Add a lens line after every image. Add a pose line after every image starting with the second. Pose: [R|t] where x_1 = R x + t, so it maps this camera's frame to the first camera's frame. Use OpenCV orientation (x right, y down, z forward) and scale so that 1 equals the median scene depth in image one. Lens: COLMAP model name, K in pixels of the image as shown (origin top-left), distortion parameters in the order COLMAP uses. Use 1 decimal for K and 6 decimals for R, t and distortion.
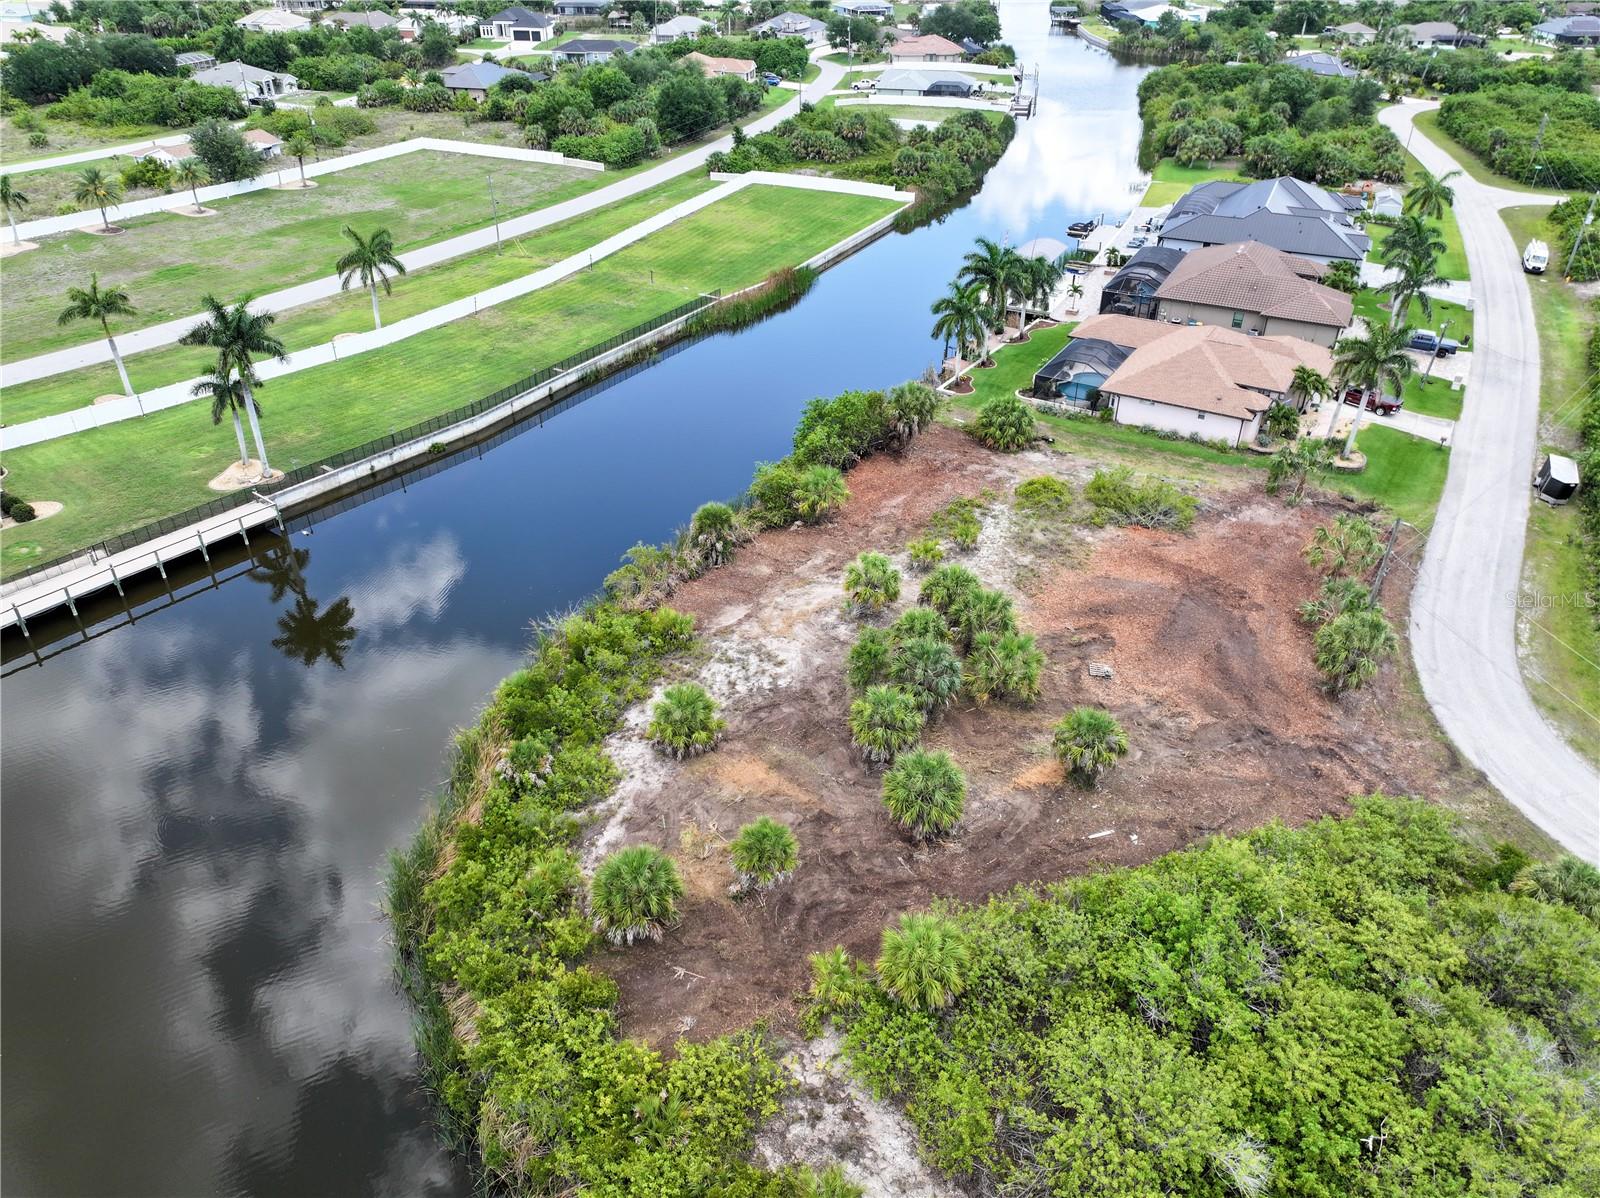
lens RADIAL K [[1124.9, 0, 805.8], [0, 1124.9, 588.5], [0, 0, 1]] dist [-0.002021, 0.020835]
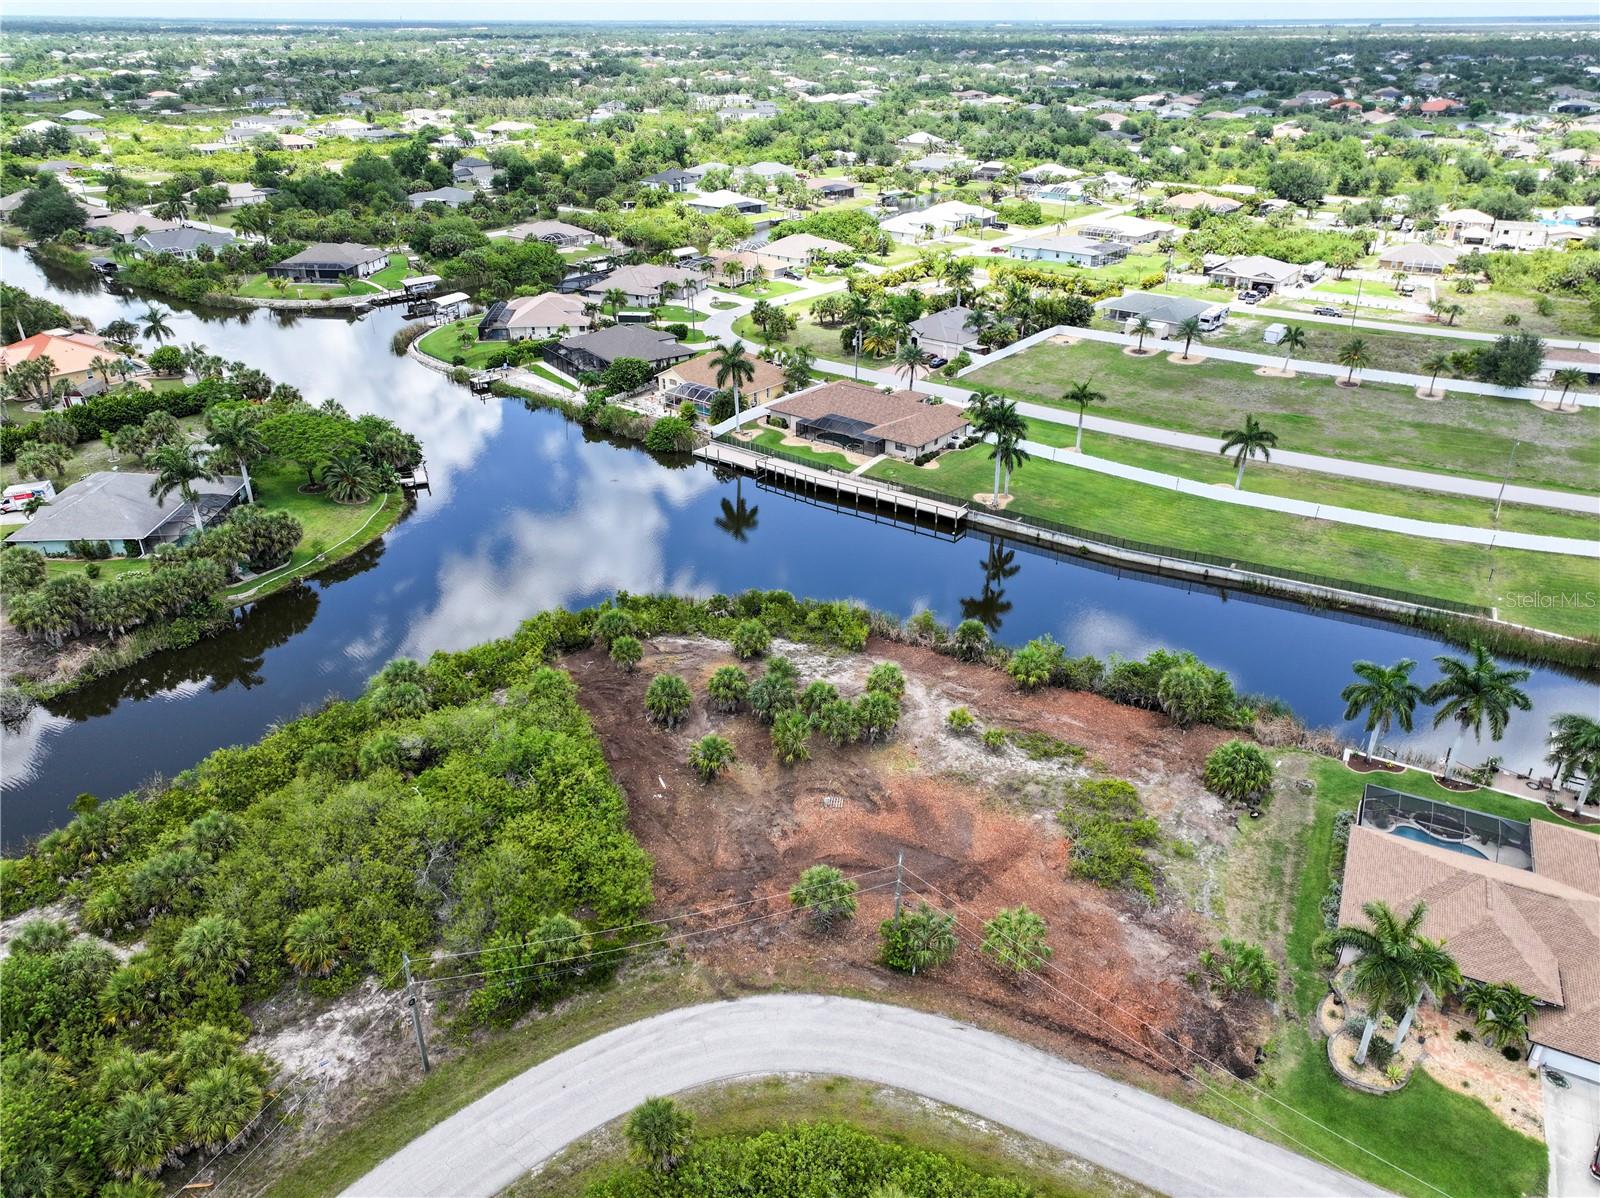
lens RADIAL K [[1124.9, 0, 805.8], [0, 1124.9, 588.5], [0, 0, 1]] dist [-0.002021, 0.020835]
pose [[0.056523, 0.449982, -0.891247, 1.306367], [-0.532086, 0.768917, 0.354473, -0.565529], [0.844802, 0.454184, 0.282891, 0.467421]]
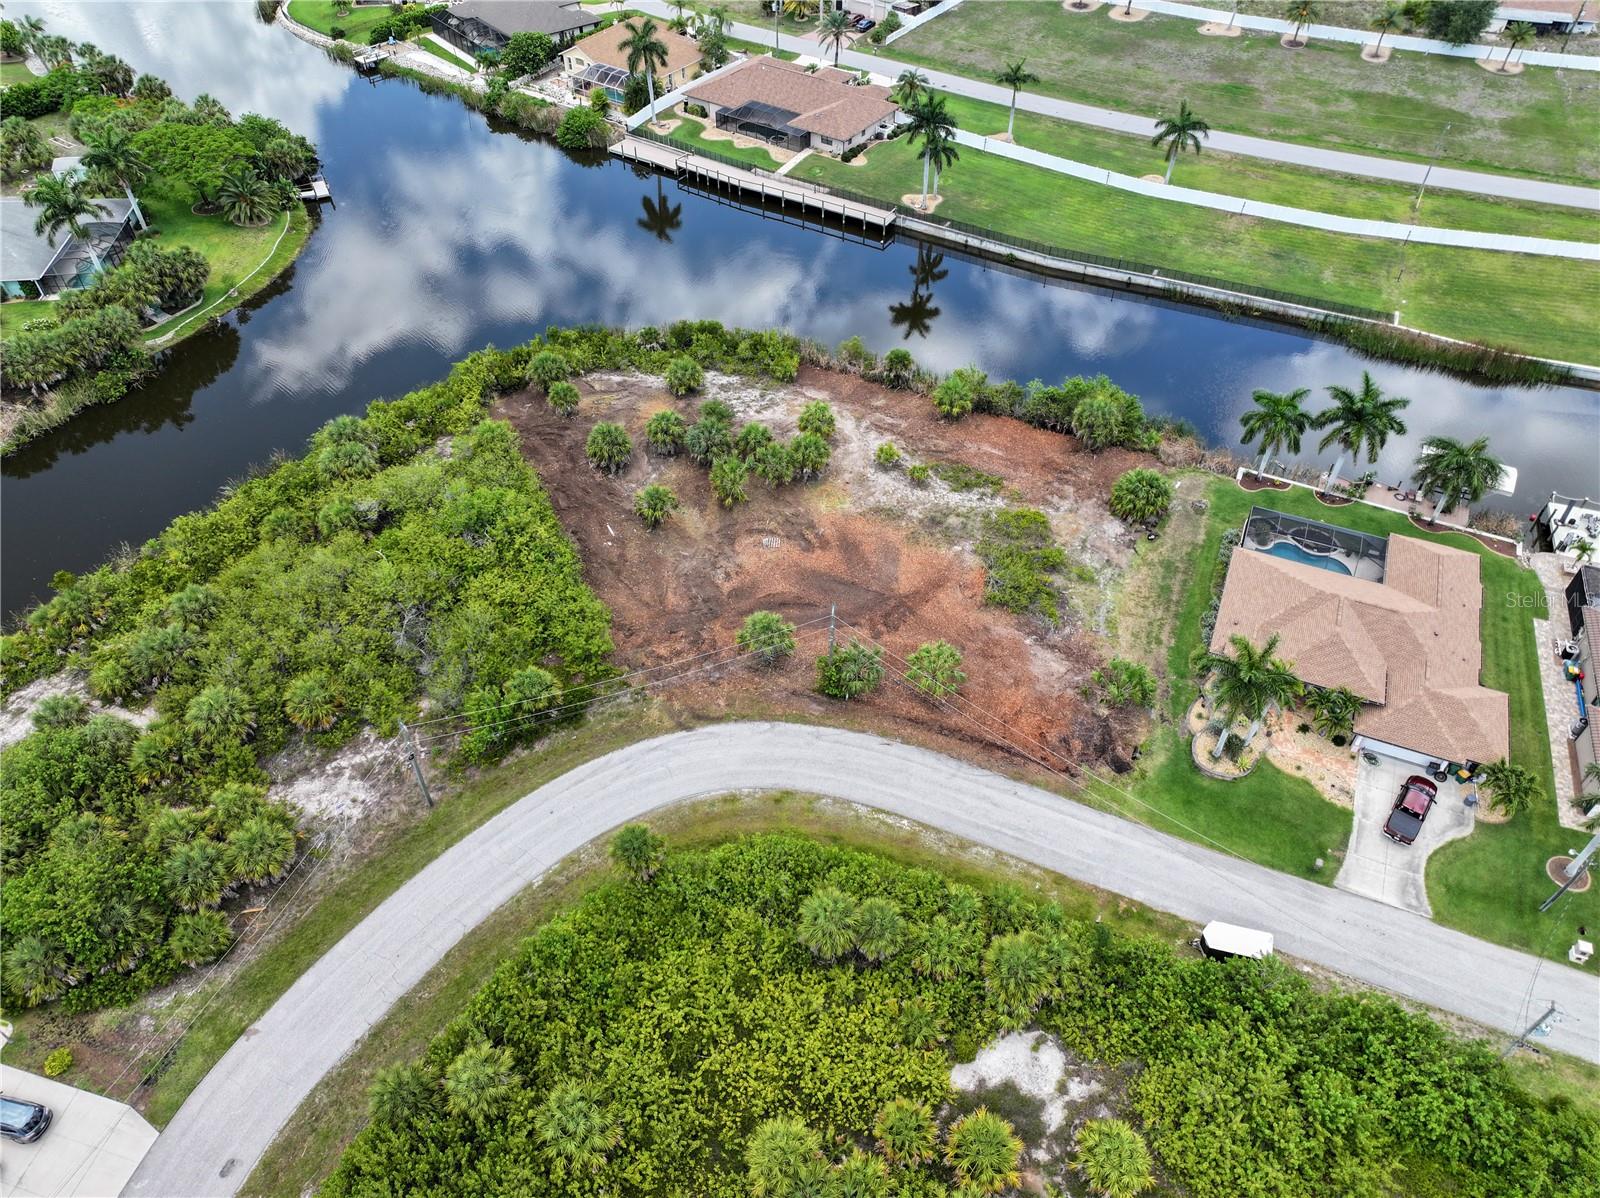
lens RADIAL K [[1124.9, 0, 805.8], [0, 1124.9, 588.5], [0, 0, 1]] dist [-0.002021, 0.020835]
pose [[0.124690, 0.694842, -0.708270, 1.304254], [-0.530864, 0.649792, 0.544015, -0.683793], [0.838234, 0.308162, 0.449889, 0.394529]]
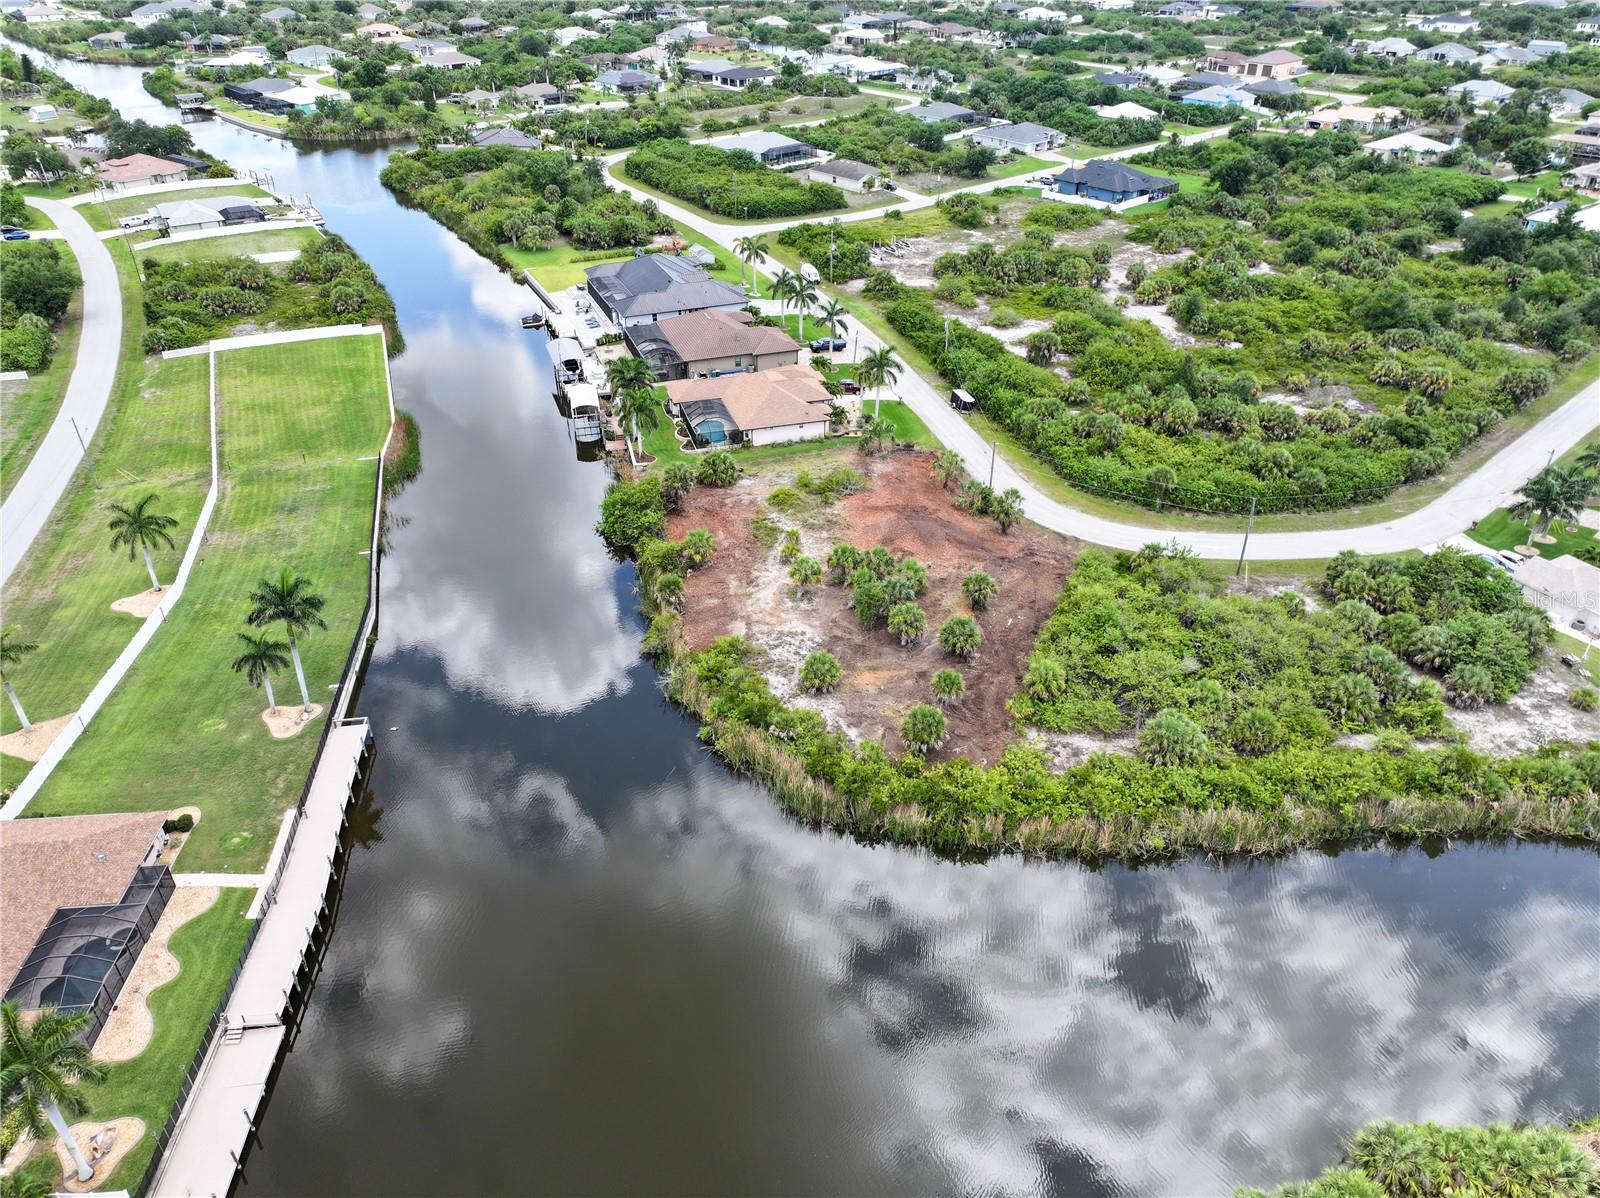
lens RADIAL K [[1124.9, 0, 805.8], [0, 1124.9, 588.5], [0, 0, 1]] dist [-0.002021, 0.020835]
pose [[0.683960, -0.388552, 0.617435, -1.032497], [0.388905, 0.910265, 0.142023, -0.232768], [-0.617213, 0.142985, 0.773695, -0.328853]]
